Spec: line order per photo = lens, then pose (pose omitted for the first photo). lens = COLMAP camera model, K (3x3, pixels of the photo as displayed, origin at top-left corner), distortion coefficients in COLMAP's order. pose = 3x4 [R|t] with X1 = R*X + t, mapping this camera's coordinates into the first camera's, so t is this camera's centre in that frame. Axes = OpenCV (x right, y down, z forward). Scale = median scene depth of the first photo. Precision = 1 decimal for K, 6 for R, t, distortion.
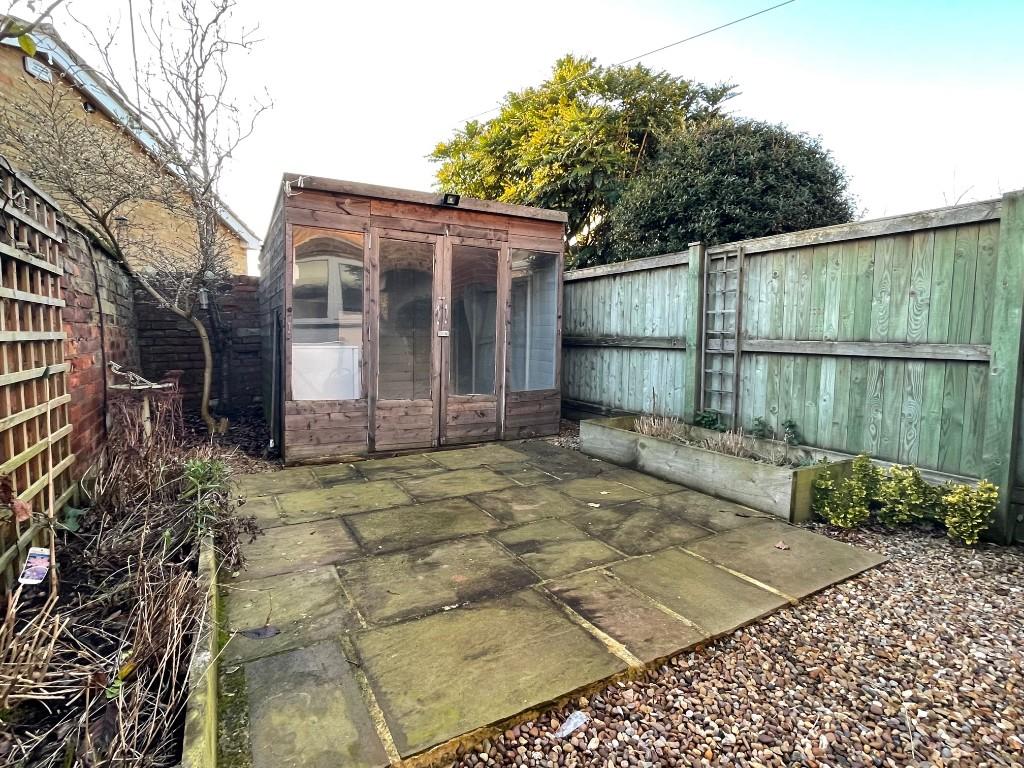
lens RADIAL K [[514.6, 0, 510.9], [0, 514.6, 378.3], [0, 0, 1]] dist [-0.002362, -0.000914]
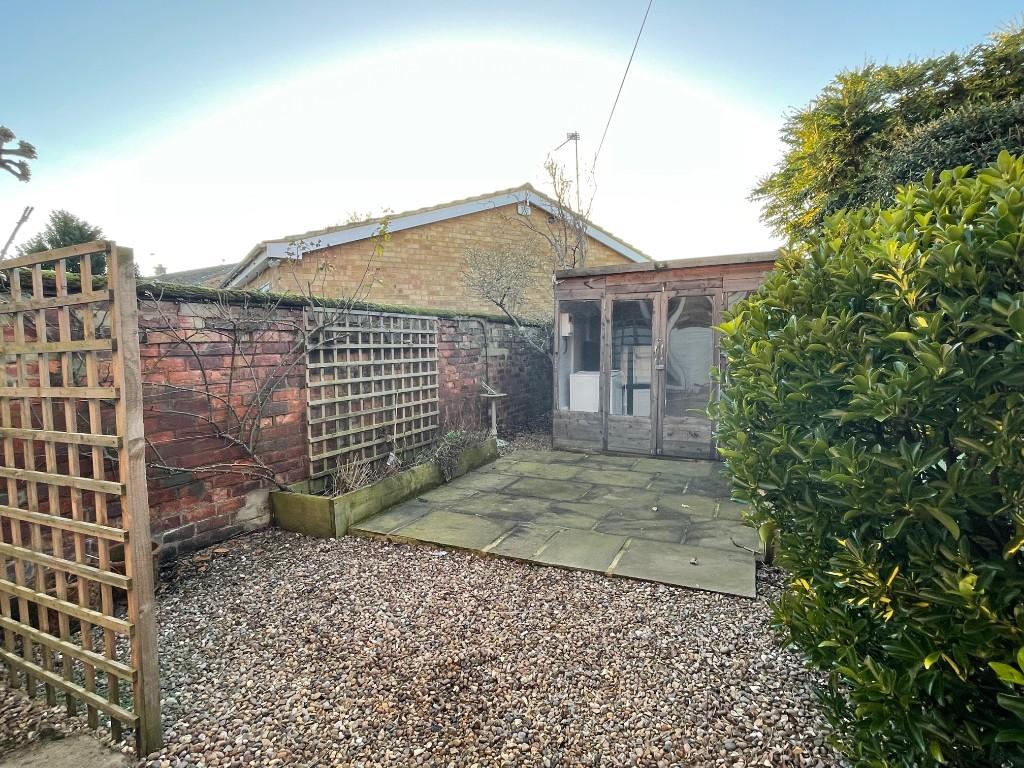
lens RADIAL K [[514.6, 0, 511.7], [0, 514.6, 385.1], [0, 0, 1]] dist [-0.002362, -0.000914]
pose [[0.570501, 0.045705, -0.820024, 1.038364], [-0.047966, 0.998600, 0.022288, -0.079081], [0.819895, 0.026618, 0.571894, -0.048941]]
